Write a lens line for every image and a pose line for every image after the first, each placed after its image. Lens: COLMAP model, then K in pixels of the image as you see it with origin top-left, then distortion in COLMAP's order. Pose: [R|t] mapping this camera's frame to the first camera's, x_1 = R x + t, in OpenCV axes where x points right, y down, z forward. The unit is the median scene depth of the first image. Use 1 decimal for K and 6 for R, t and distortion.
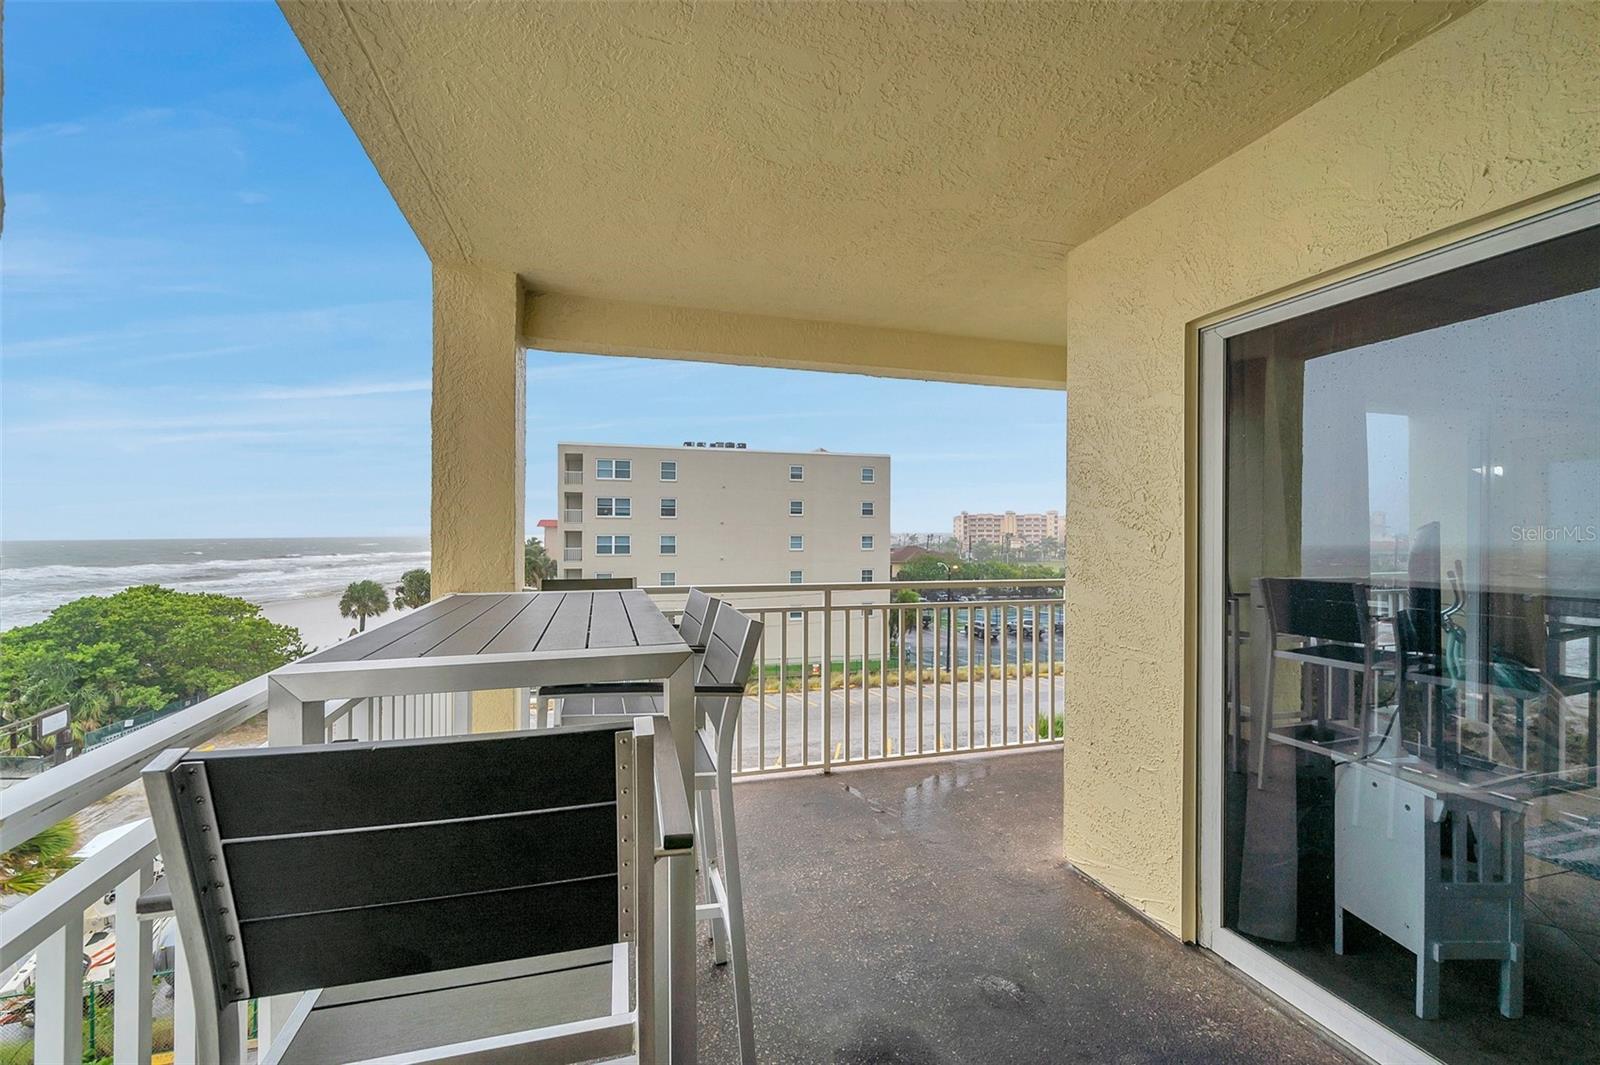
lens RADIAL K [[638.4, 0, 768.9], [0, 638.4, 534.4], [0, 0, 1]] dist [0.000191, 0.000020]
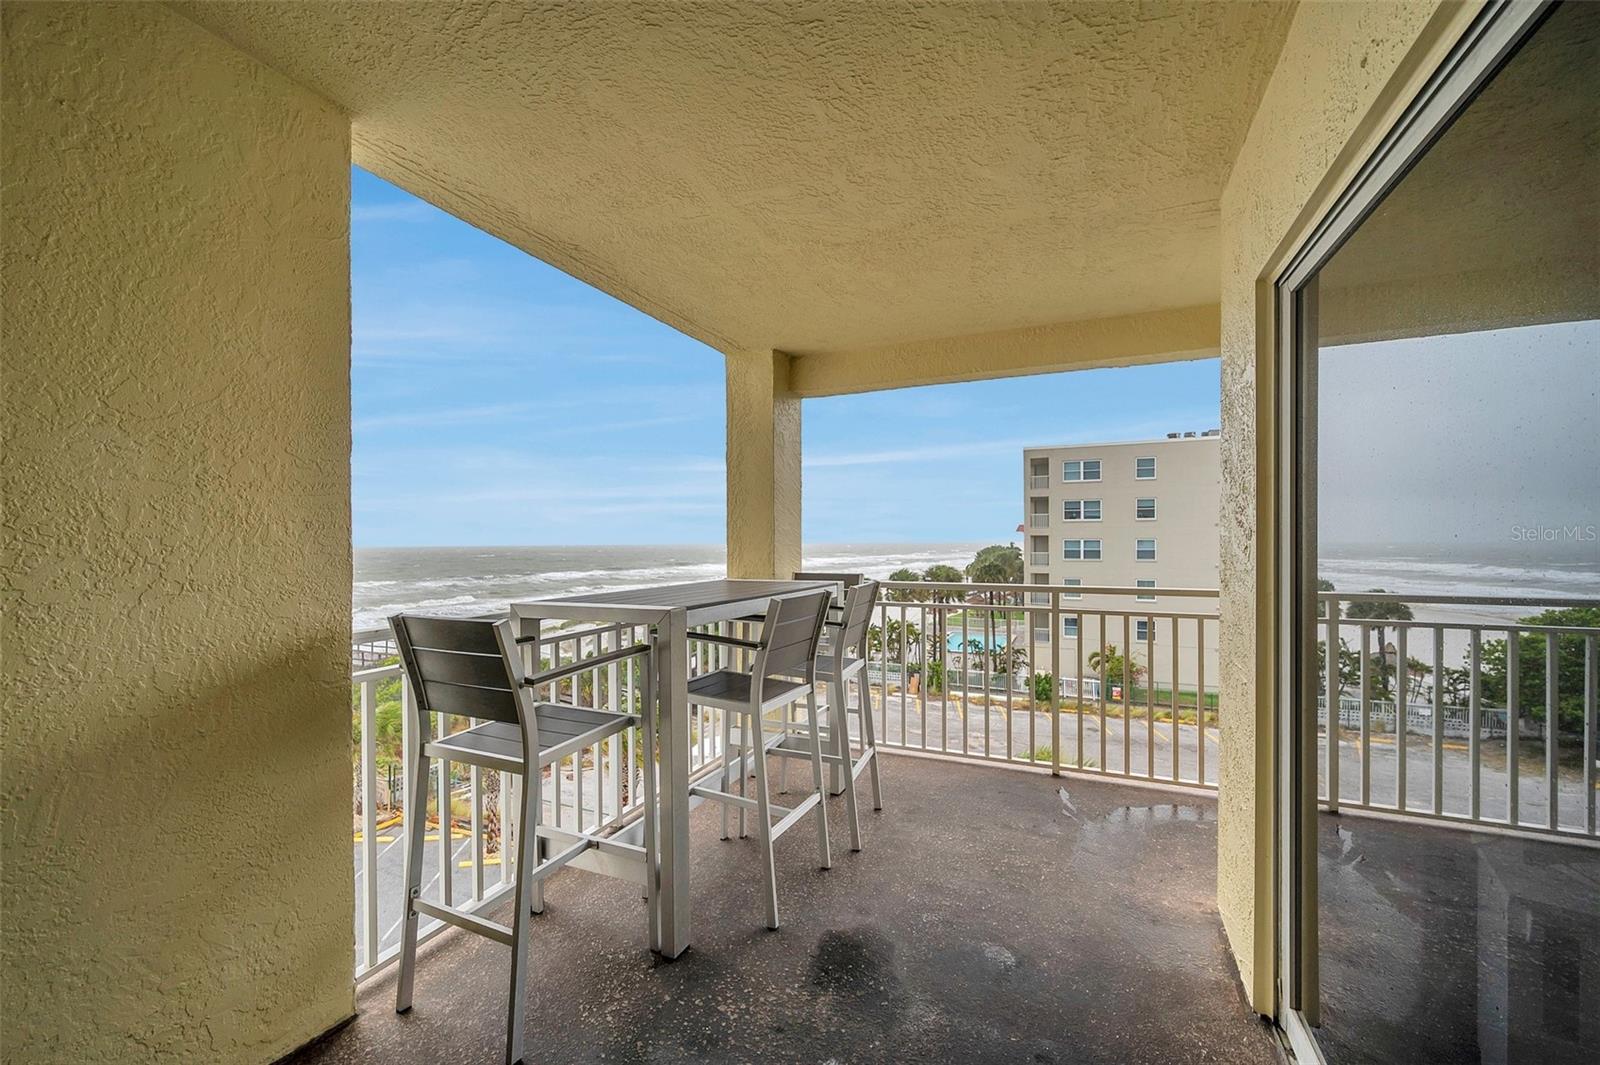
lens RADIAL K [[630.5, 0, 801.4], [0, 630.5, 541.6], [0, 0, 1]] dist [0.001612, 0.000402]
pose [[0.775885, -0.002862, -0.630868, 0.392283], [0.005324, 0.999984, 0.002011, 0.004167], [0.630852, -0.004919, 0.775888, -0.015091]]
